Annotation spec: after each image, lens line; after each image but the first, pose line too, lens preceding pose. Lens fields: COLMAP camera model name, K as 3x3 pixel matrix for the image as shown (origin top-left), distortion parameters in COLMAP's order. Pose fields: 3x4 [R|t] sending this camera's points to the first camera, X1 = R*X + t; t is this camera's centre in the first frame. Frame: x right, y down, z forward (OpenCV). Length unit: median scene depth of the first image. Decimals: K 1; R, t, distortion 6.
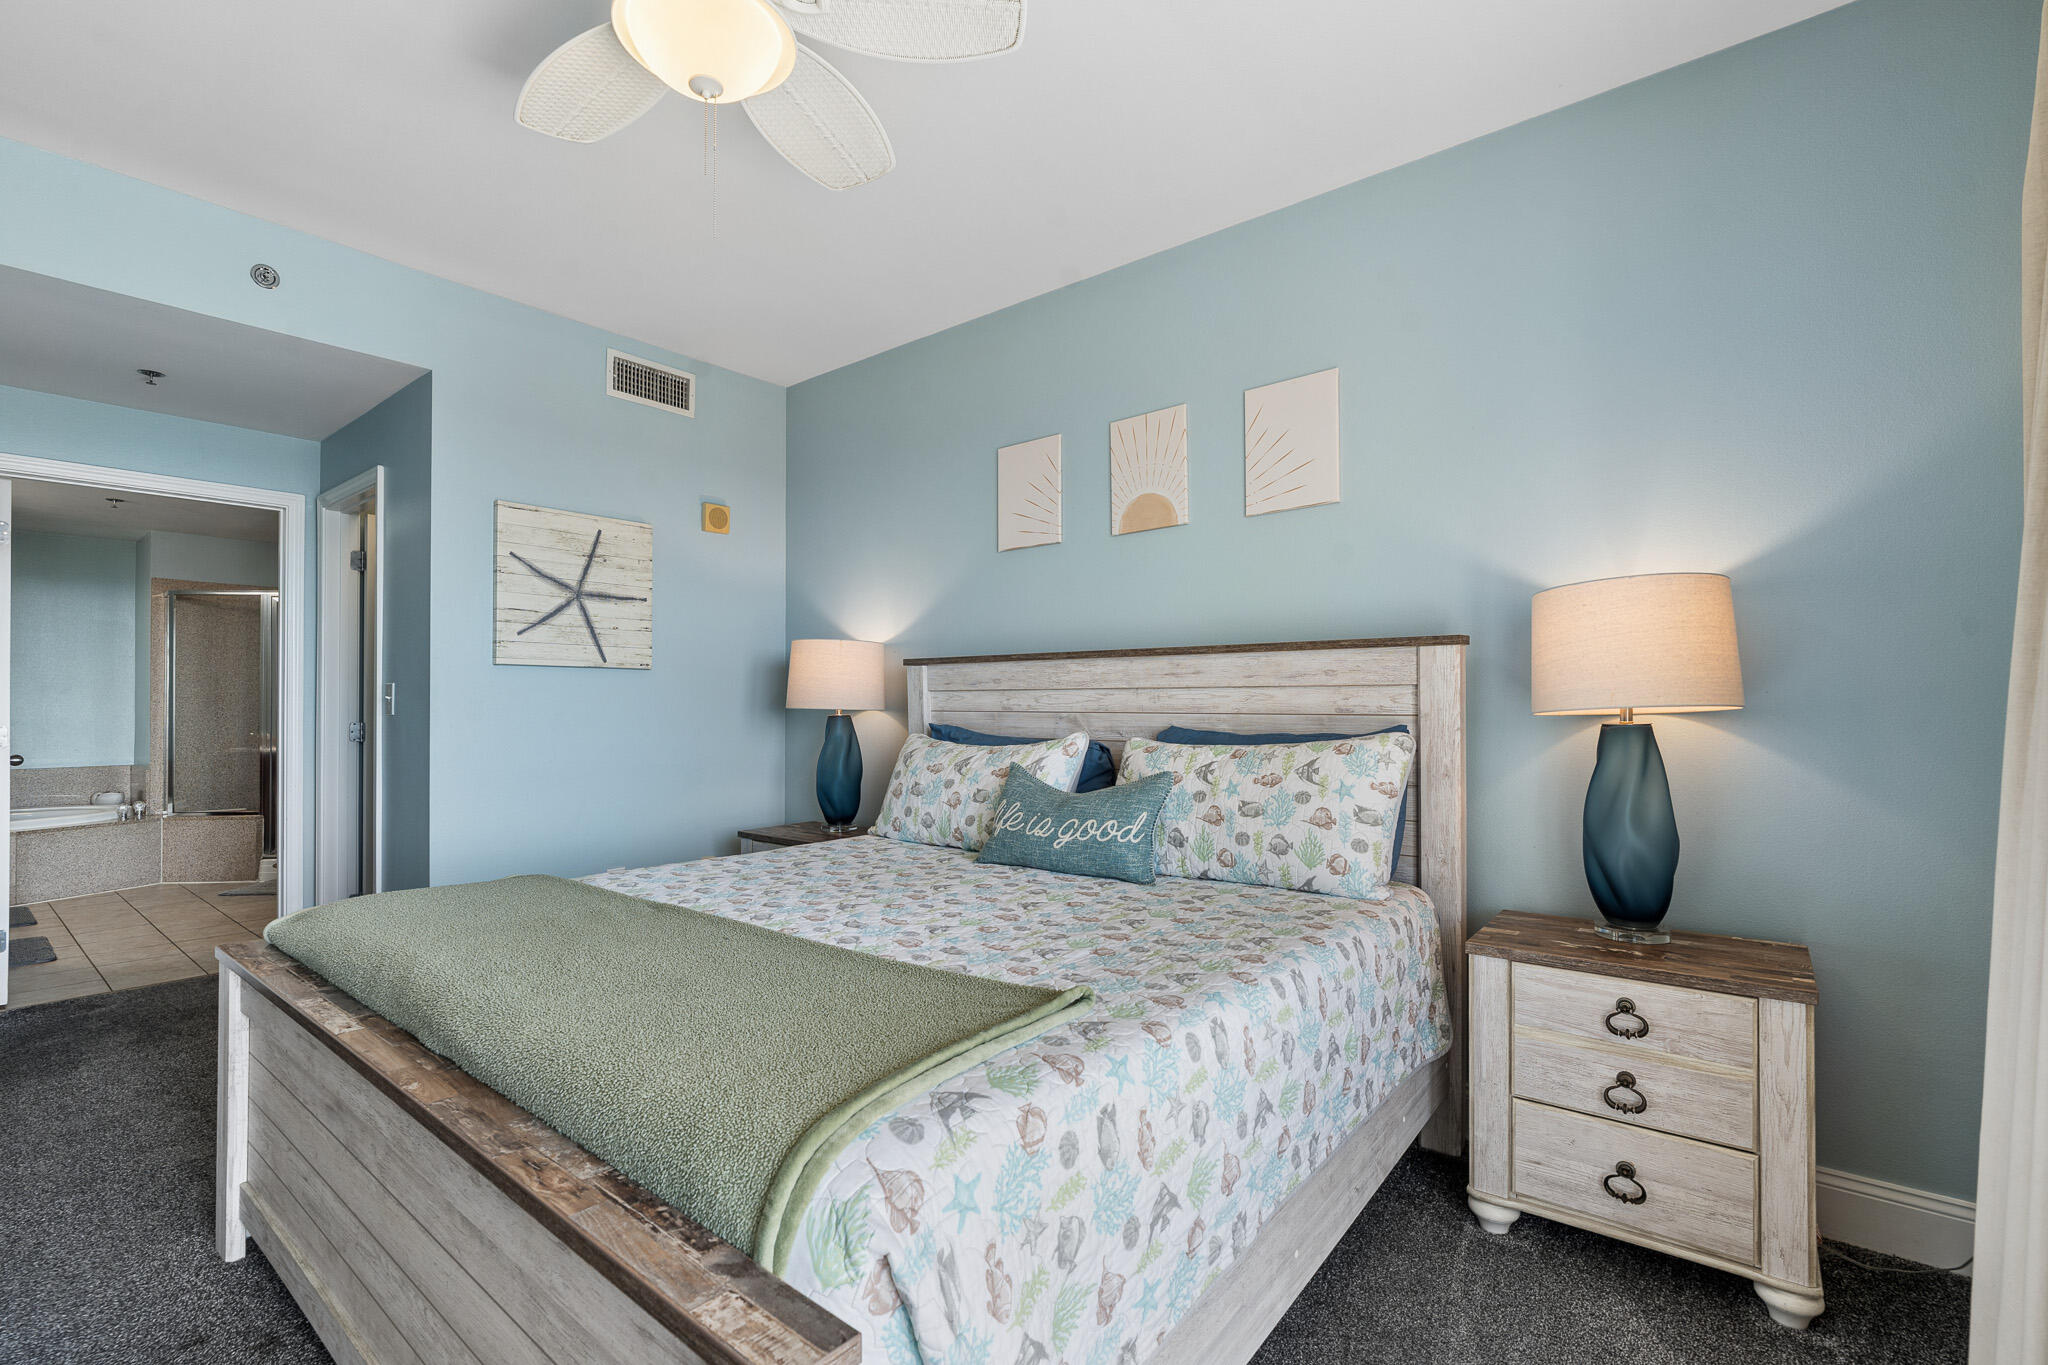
lens RADIAL K [[920.5, 0, 1028.6], [0, 920.5, 695.2], [0, 0, 1]] dist [-0.002095, -0.000180]
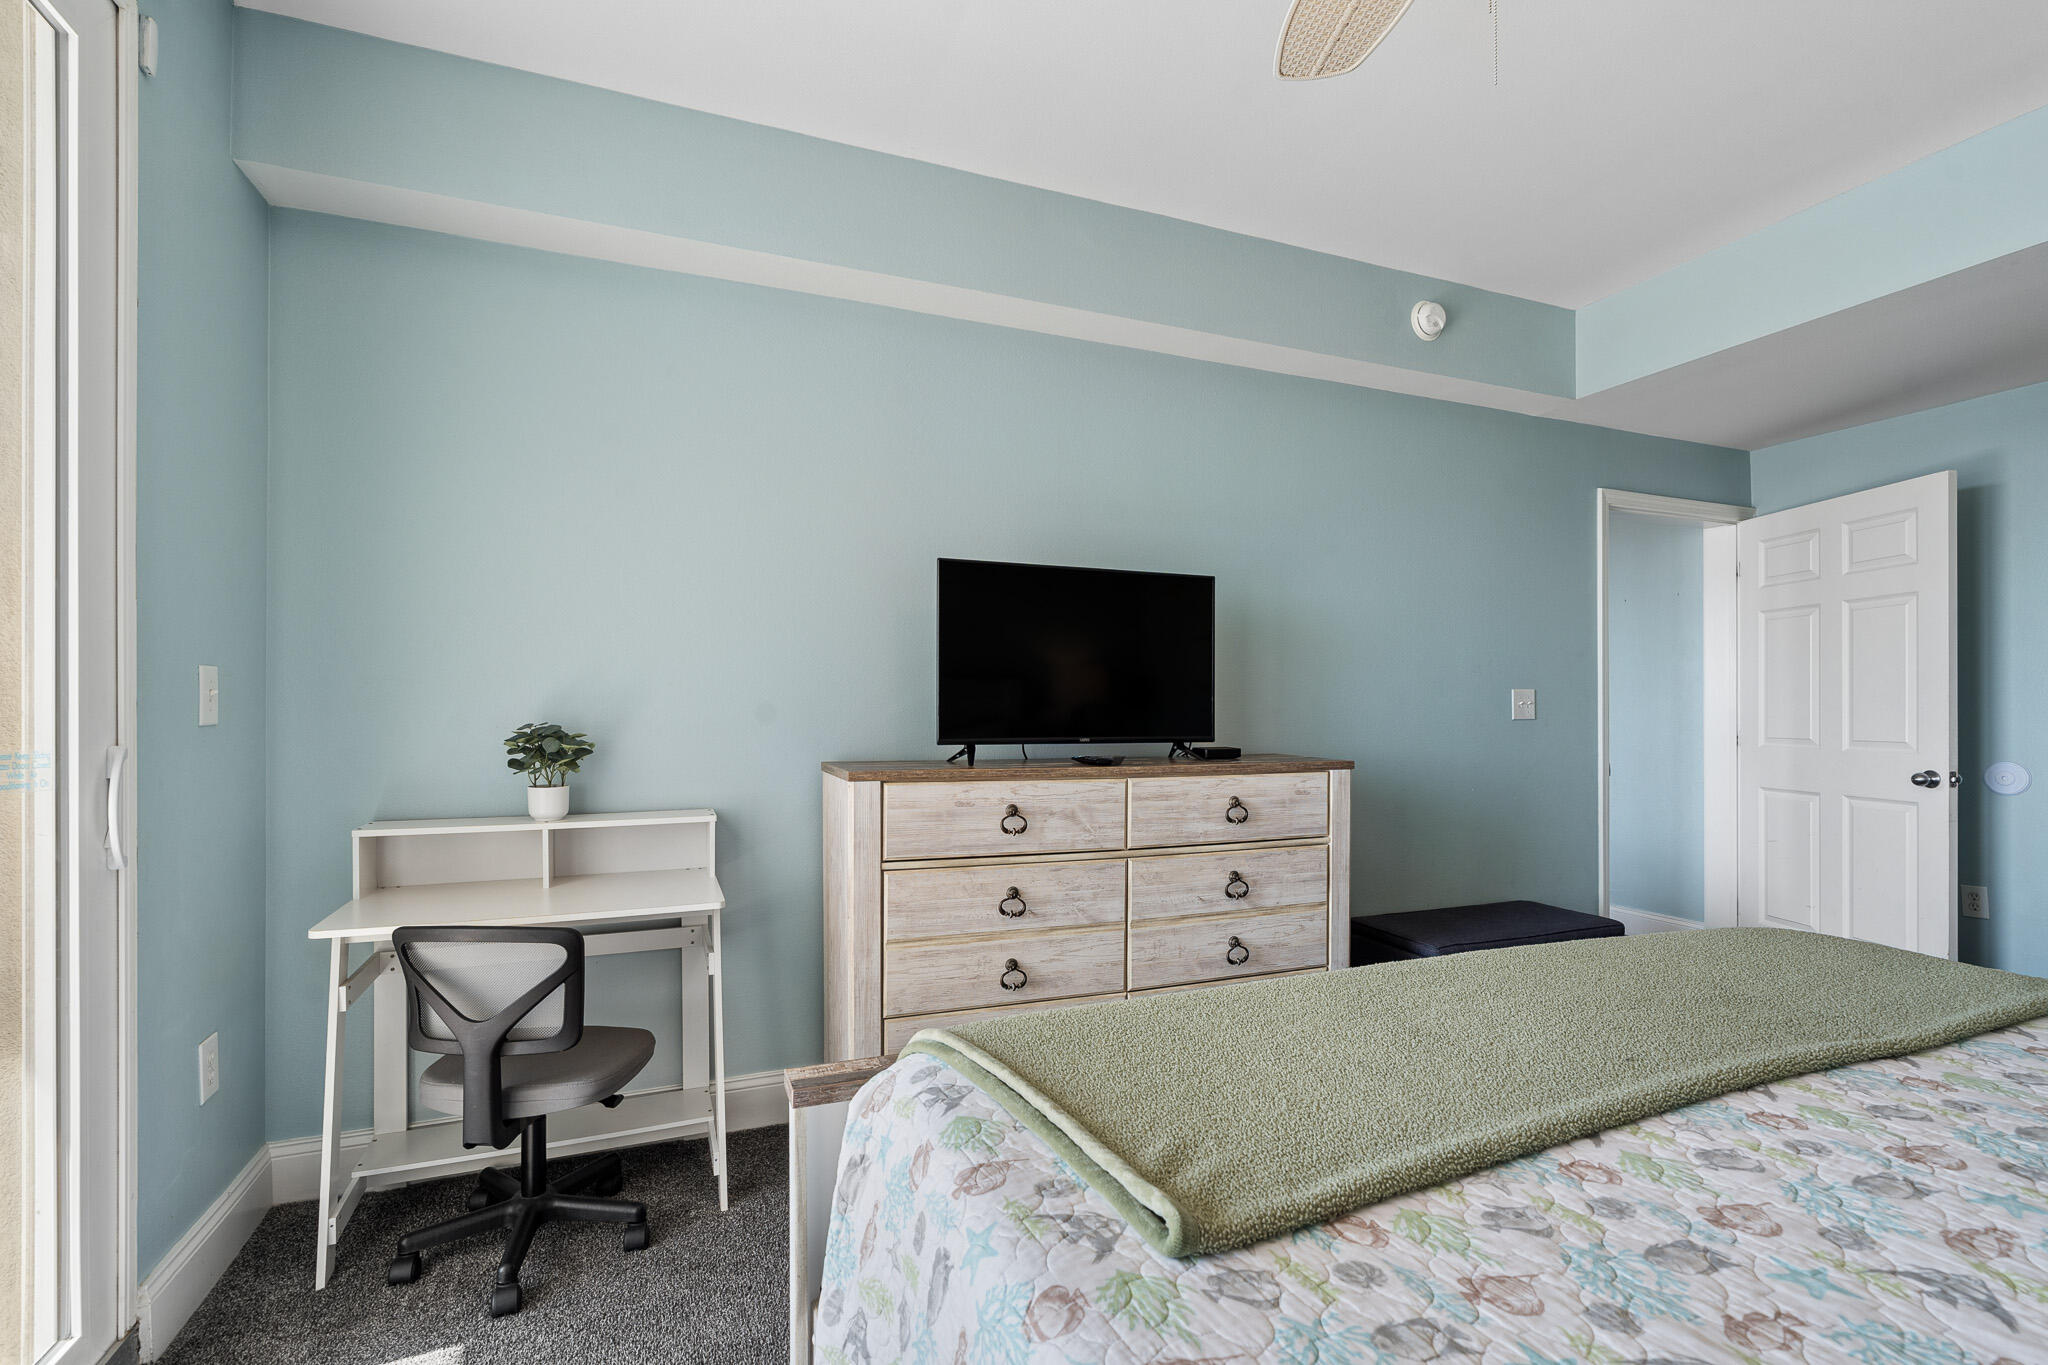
lens RADIAL K [[950.4, 0, 1021.4], [0, 950.4, 721.7], [0, 0, 1]] dist [0.000296, 0.000540]
pose [[-0.496761, 0.001625, -0.867886, 0.635795], [0.016003, 0.999845, -0.007288, 0.025730], [0.867740, -0.017509, -0.496710, 1.277673]]
